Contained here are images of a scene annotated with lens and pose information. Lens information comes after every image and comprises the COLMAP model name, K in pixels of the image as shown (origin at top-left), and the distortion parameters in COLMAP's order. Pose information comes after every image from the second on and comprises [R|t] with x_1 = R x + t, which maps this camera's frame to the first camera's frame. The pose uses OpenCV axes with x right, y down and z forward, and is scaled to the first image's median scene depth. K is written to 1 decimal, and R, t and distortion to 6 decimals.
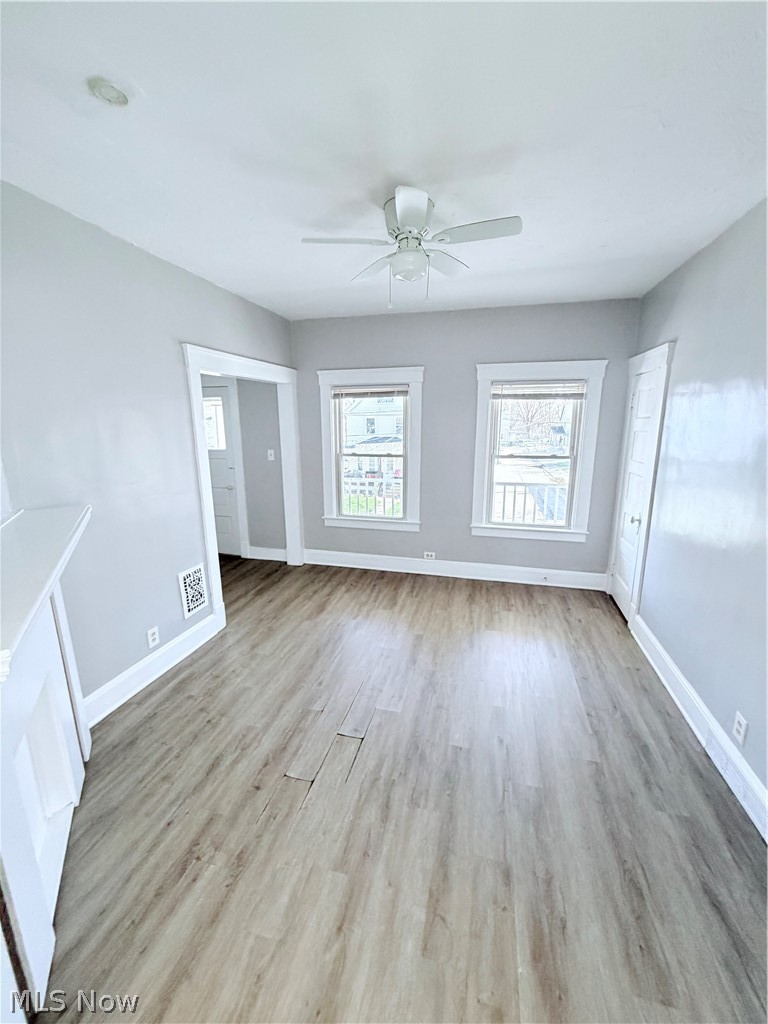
lens RADIAL K [[408.5, 0, 385.6], [0, 408.5, 508.8], [0, 0, 1]] dist [-0.001429, 0.000428]
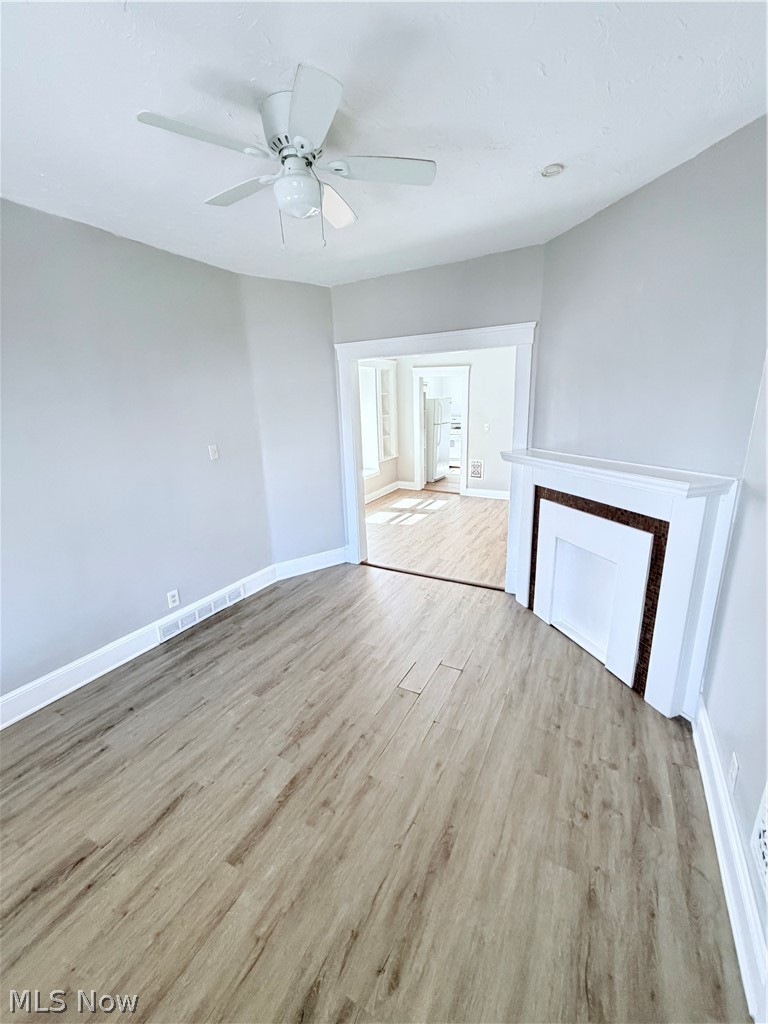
lens RADIAL K [[408.5, 0, 385.6], [0, 408.5, 508.8], [0, 0, 1]] dist [-0.001429, 0.000428]
pose [[-0.969852, -0.029073, 0.241954, -0.208868], [0.083647, 0.892822, 0.442575, -0.271668], [-0.228889, 0.449471, -0.863473, 1.300977]]
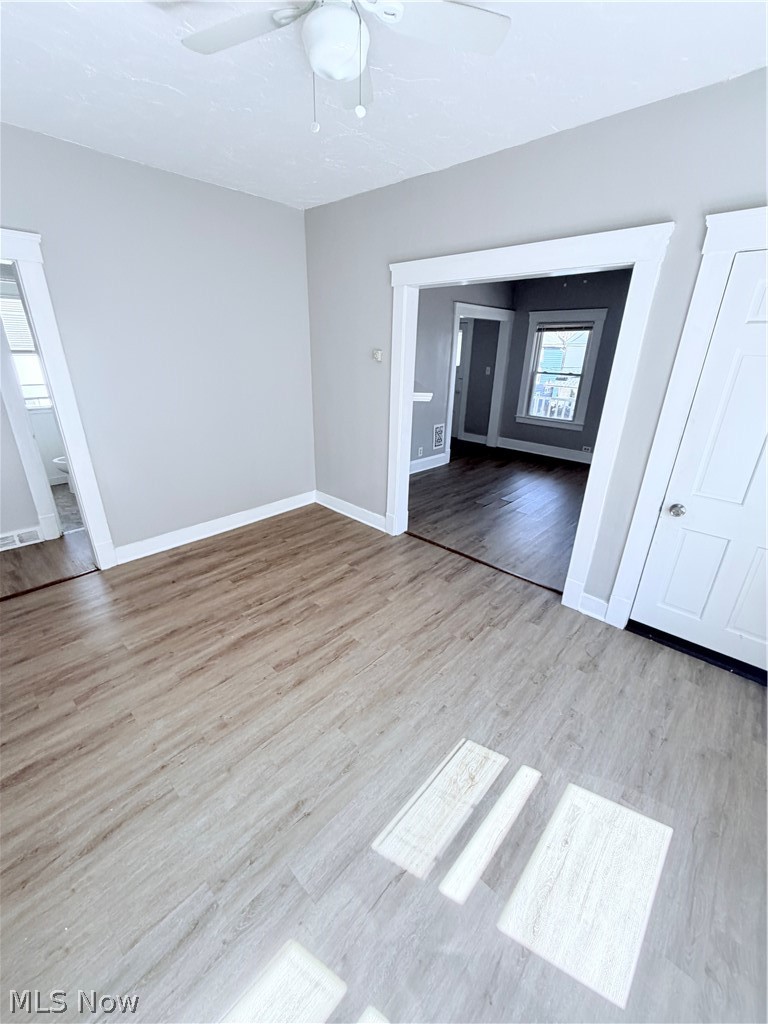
lens RADIAL K [[408.5, 0, 385.6], [0, 408.5, 508.8], [0, 0, 1]] dist [-0.001429, 0.000428]
pose [[0.879668, 0.196268, -0.433202, 0.221454], [-0.126237, 0.974560, 0.185197, 0.211988], [0.458529, -0.108225, 0.882065, -0.883109]]
